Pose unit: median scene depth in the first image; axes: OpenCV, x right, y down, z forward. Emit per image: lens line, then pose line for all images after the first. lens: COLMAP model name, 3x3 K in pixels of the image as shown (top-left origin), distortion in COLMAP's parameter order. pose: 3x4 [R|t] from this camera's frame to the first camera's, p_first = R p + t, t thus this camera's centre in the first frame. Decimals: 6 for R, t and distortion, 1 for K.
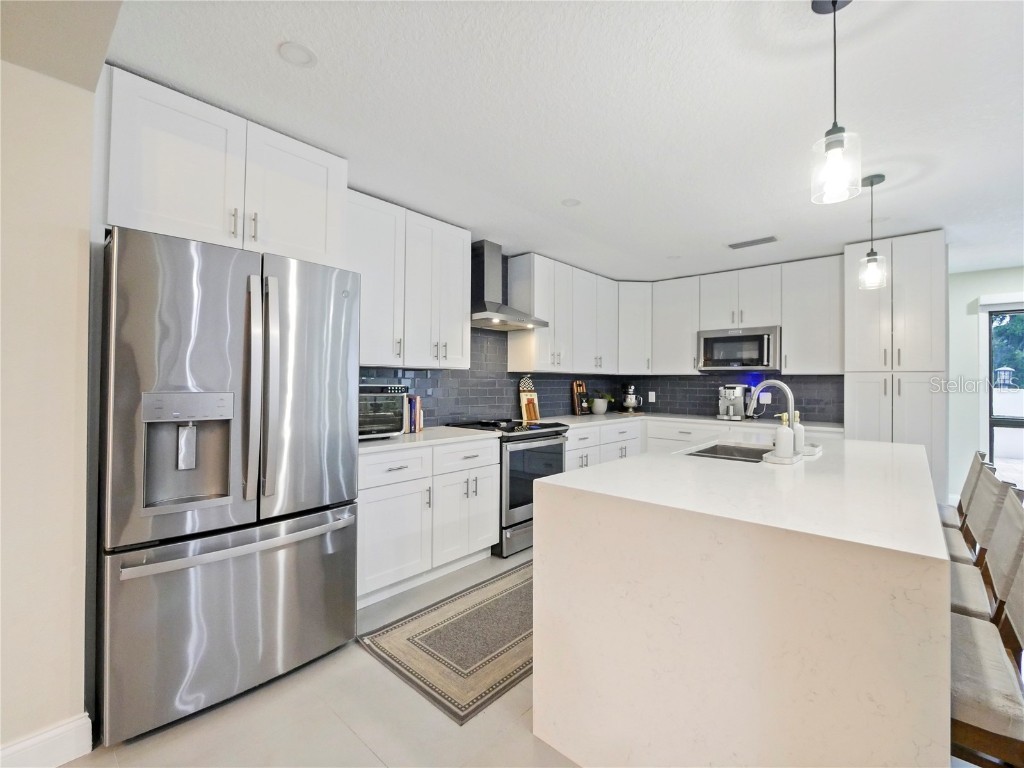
lens RADIAL K [[451.0, 0, 512.9], [0, 451.0, 381.6], [0, 0, 1]] dist [0.000512, -0.001245]
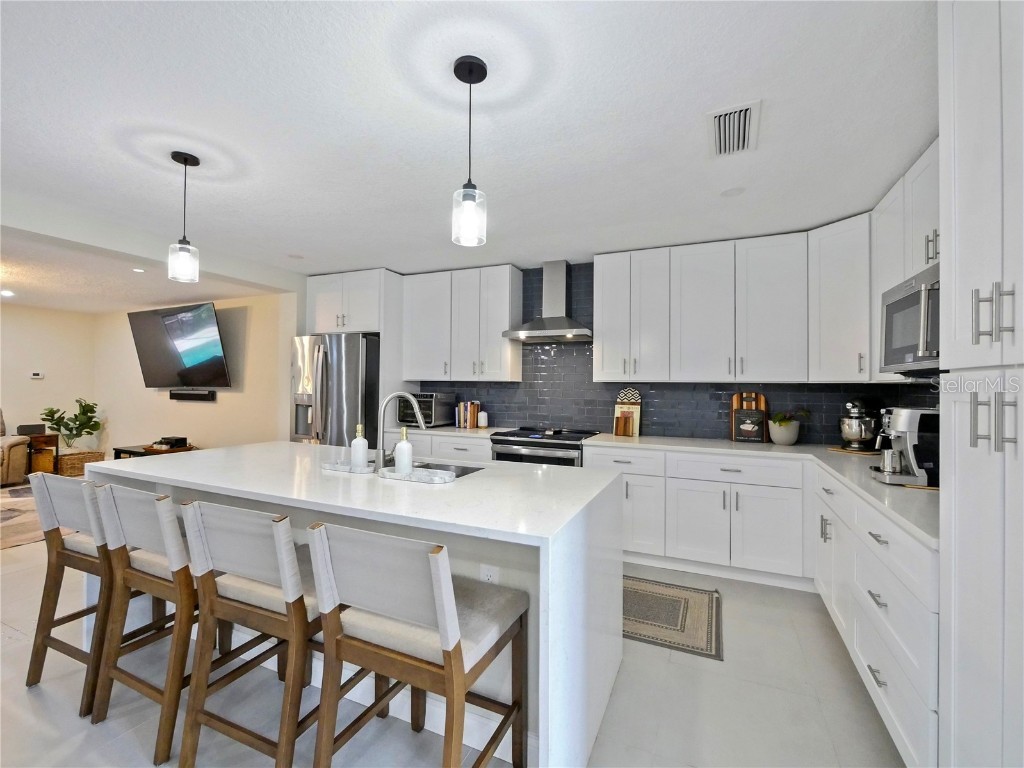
lens RADIAL K [[451.0, 0, 515.6], [0, 451.0, 382.1], [0, 0, 1]] dist [0.000512, -0.001245]
pose [[0.313104, -0.012397, -0.949638, 0.734615], [-0.008589, 0.999837, -0.015884, -0.004240], [0.949680, 0.013130, 0.312947, 0.463621]]
